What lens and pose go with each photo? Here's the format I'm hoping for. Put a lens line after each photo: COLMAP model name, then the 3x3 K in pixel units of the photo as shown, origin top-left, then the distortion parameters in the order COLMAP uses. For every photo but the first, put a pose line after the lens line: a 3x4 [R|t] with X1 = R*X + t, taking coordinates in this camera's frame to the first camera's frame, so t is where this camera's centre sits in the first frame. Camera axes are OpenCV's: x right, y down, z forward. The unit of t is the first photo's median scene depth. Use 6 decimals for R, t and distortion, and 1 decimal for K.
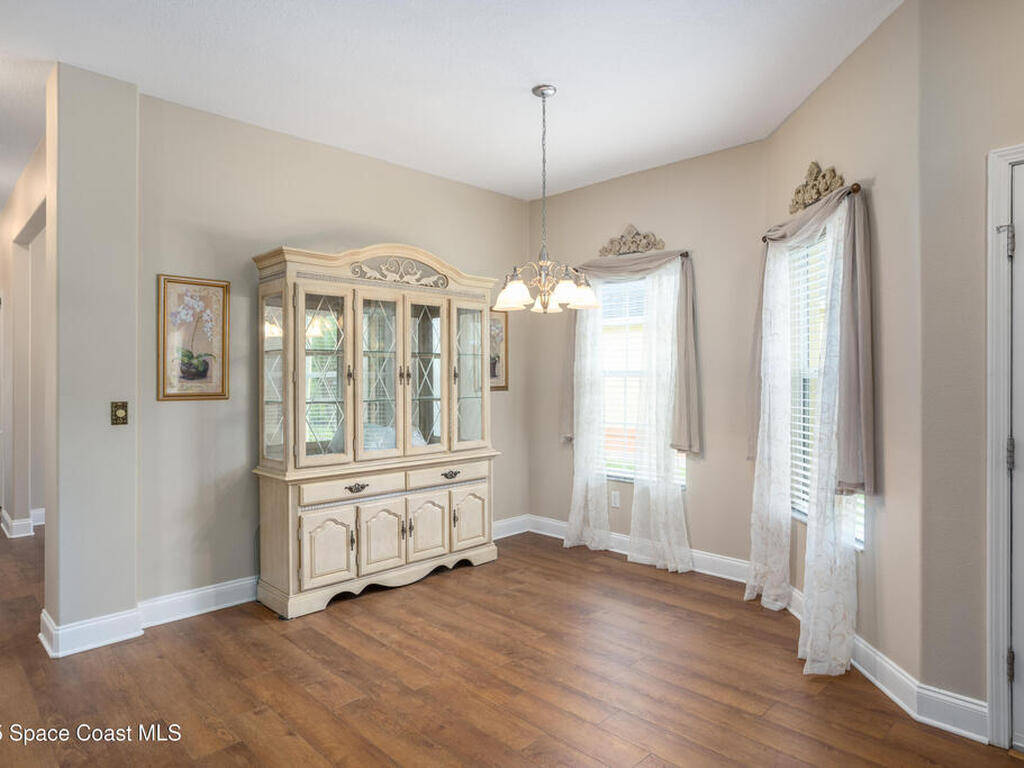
lens RADIAL K [[606.9, 0, 512.0], [0, 606.9, 384.0], [0, 0, 1]] dist [-0.029495, 0.000634]
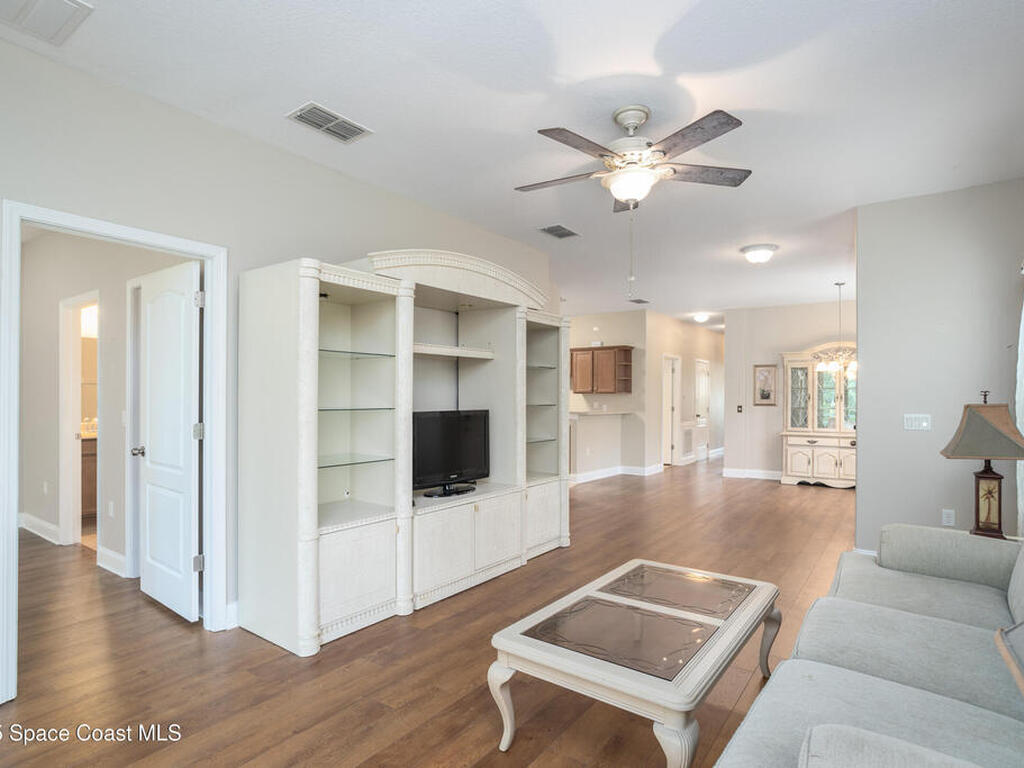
lens RADIAL K [[562.0, 0, 510.0], [0, 562.0, 383.3], [0, 0, 1]] dist [-0.053362, 0.036210]
pose [[0.150107, -0.026427, -0.988316, 1.932969], [-0.016241, 0.999442, -0.029191, 0.015431], [0.988536, 0.020433, 0.149594, -0.629956]]
